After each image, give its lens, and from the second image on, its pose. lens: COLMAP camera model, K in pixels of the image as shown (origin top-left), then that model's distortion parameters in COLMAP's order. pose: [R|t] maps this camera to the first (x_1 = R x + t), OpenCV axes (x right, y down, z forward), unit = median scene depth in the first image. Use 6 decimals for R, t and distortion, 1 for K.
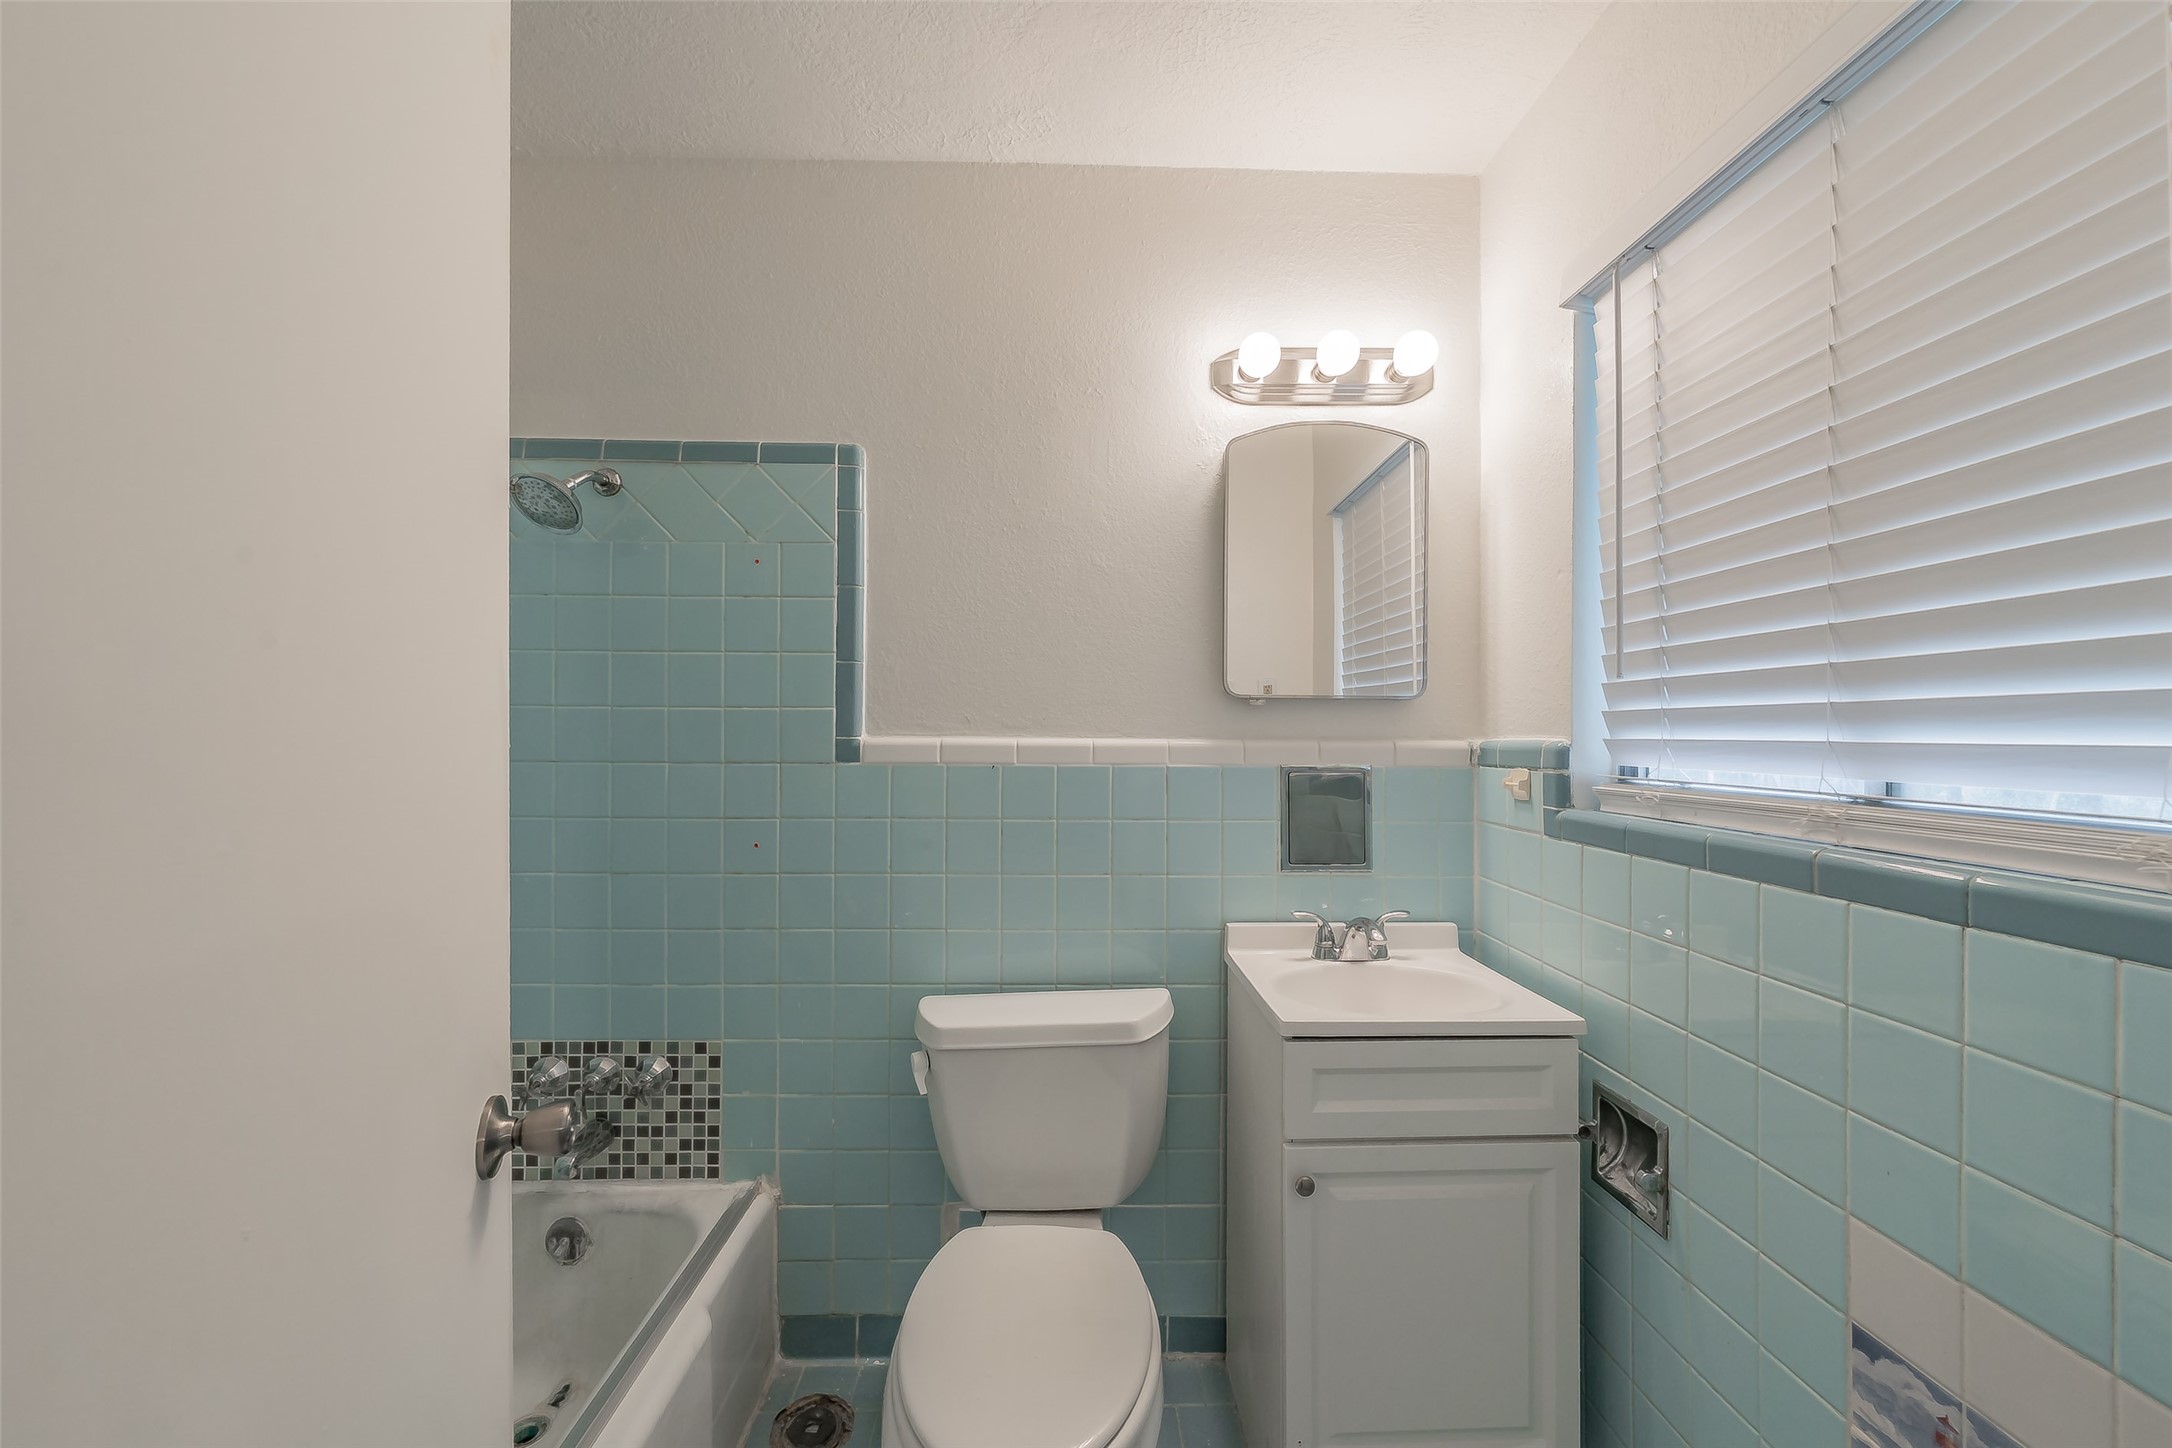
lens RADIAL K [[752.8, 0, 1086.0], [0, 752.8, 724.0], [0, 0, 1]] dist [0.000417, 0.000002]
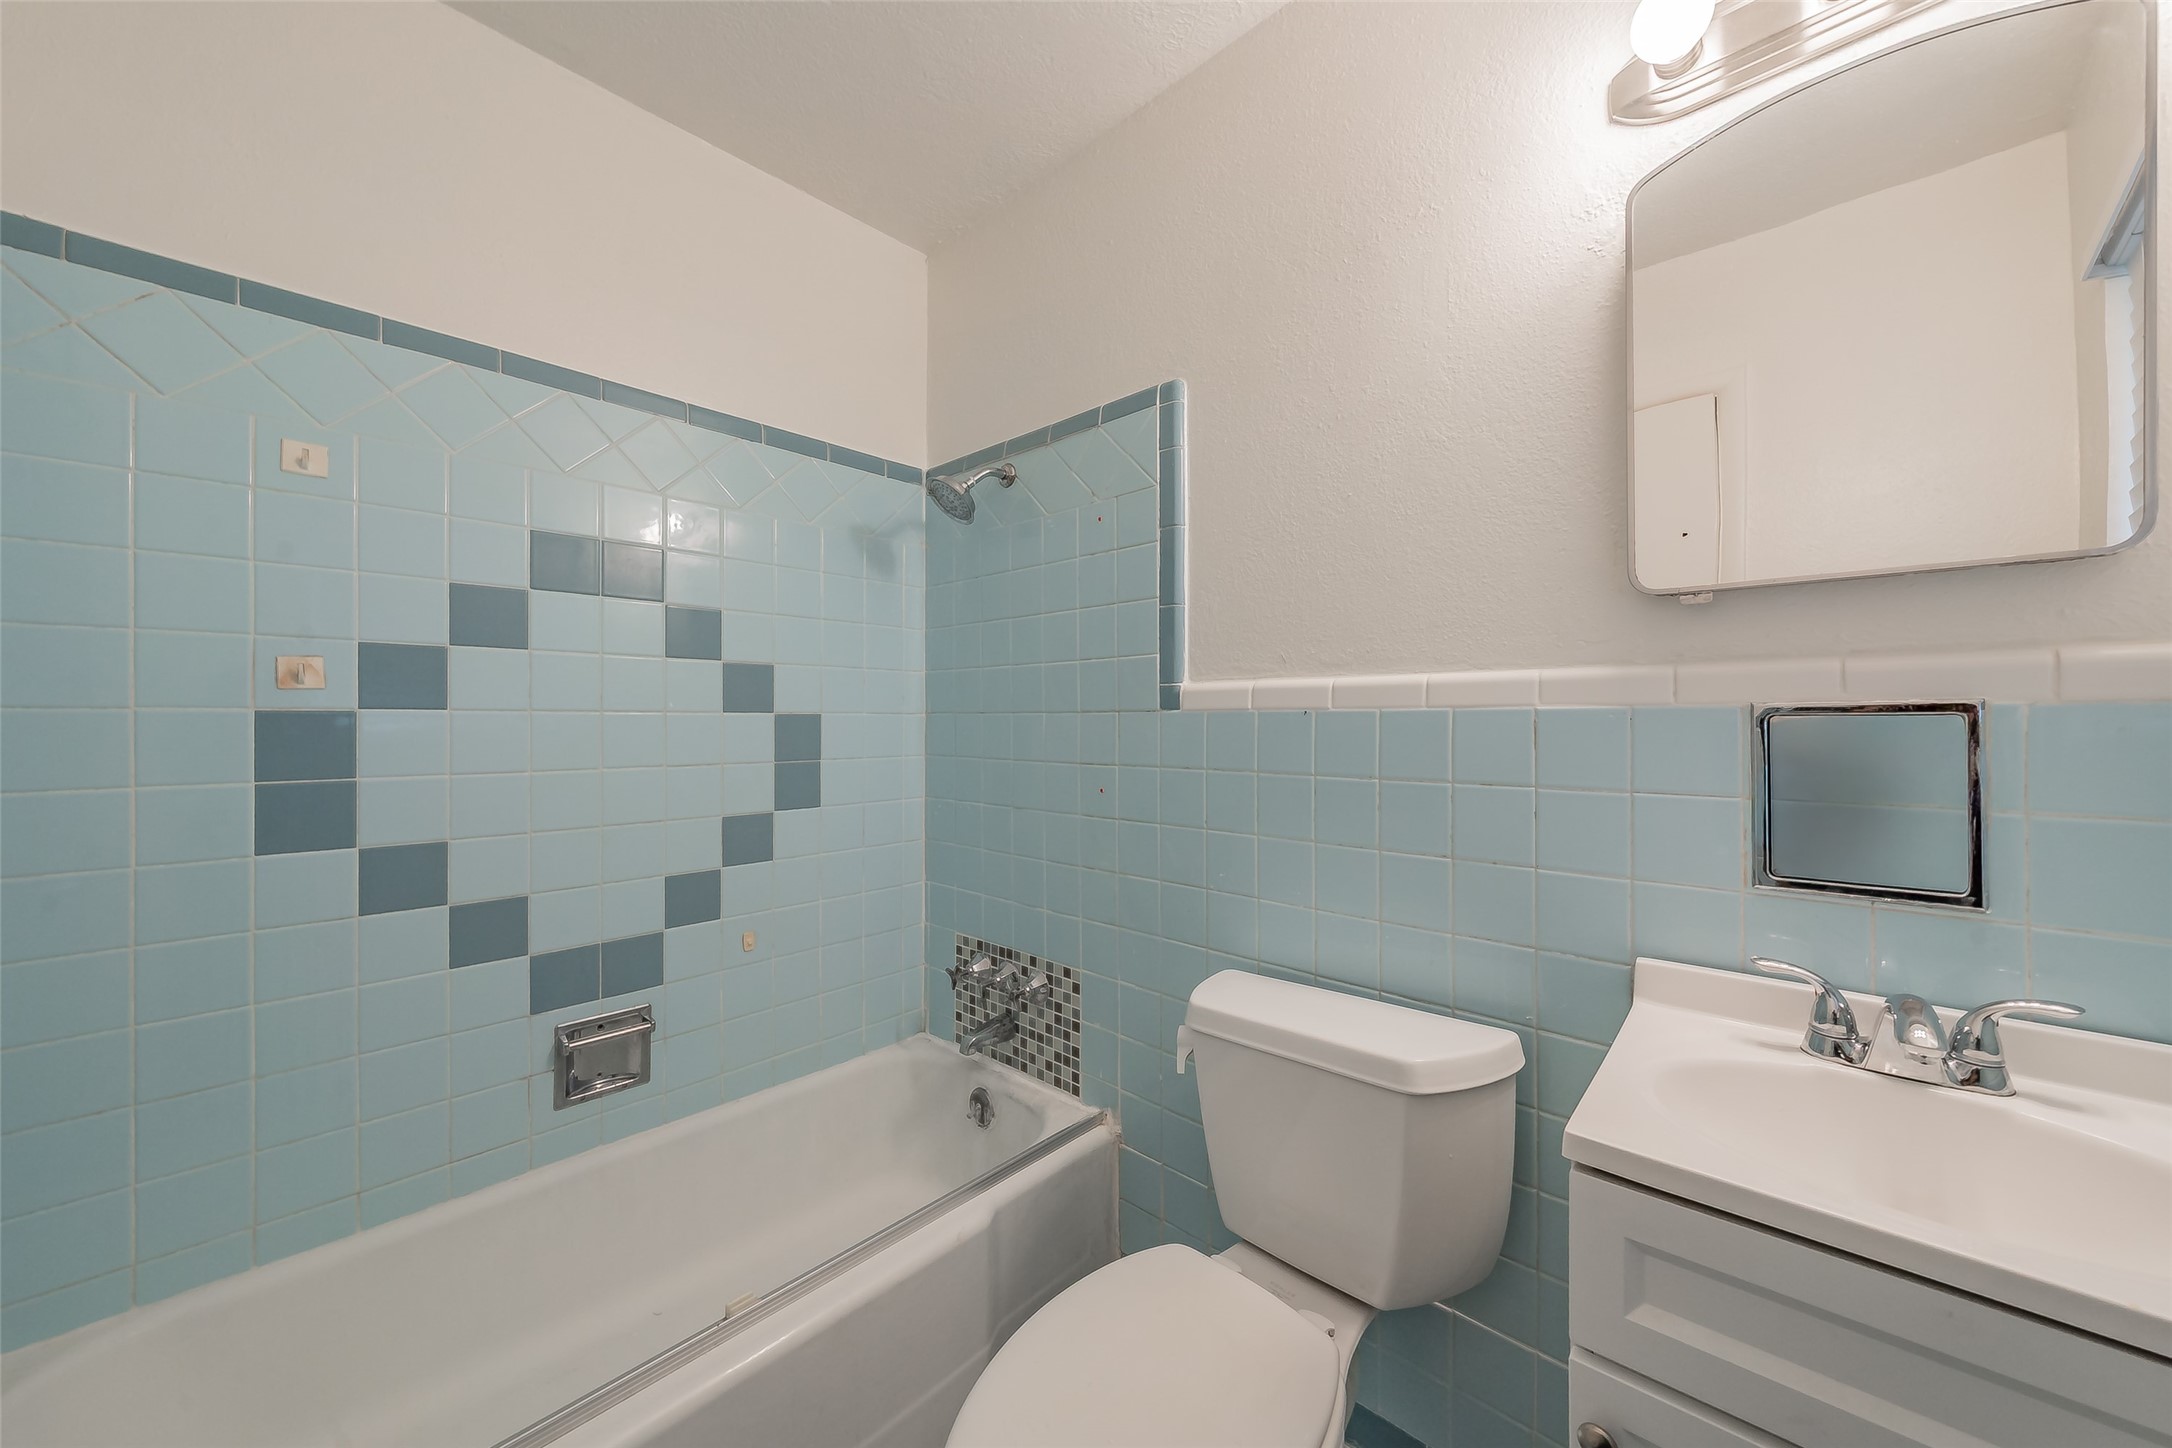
lens RADIAL K [[728.7, 0, 1213.9], [0, 728.7, 719.9], [0, 0, 1]] dist [-0.001508, -0.000128]
pose [[0.759014, -0.013725, -0.650930, 0.333546], [0.016540, 0.999862, -0.001795, 0.066280], [0.650864, -0.009404, 0.759136, 0.328331]]
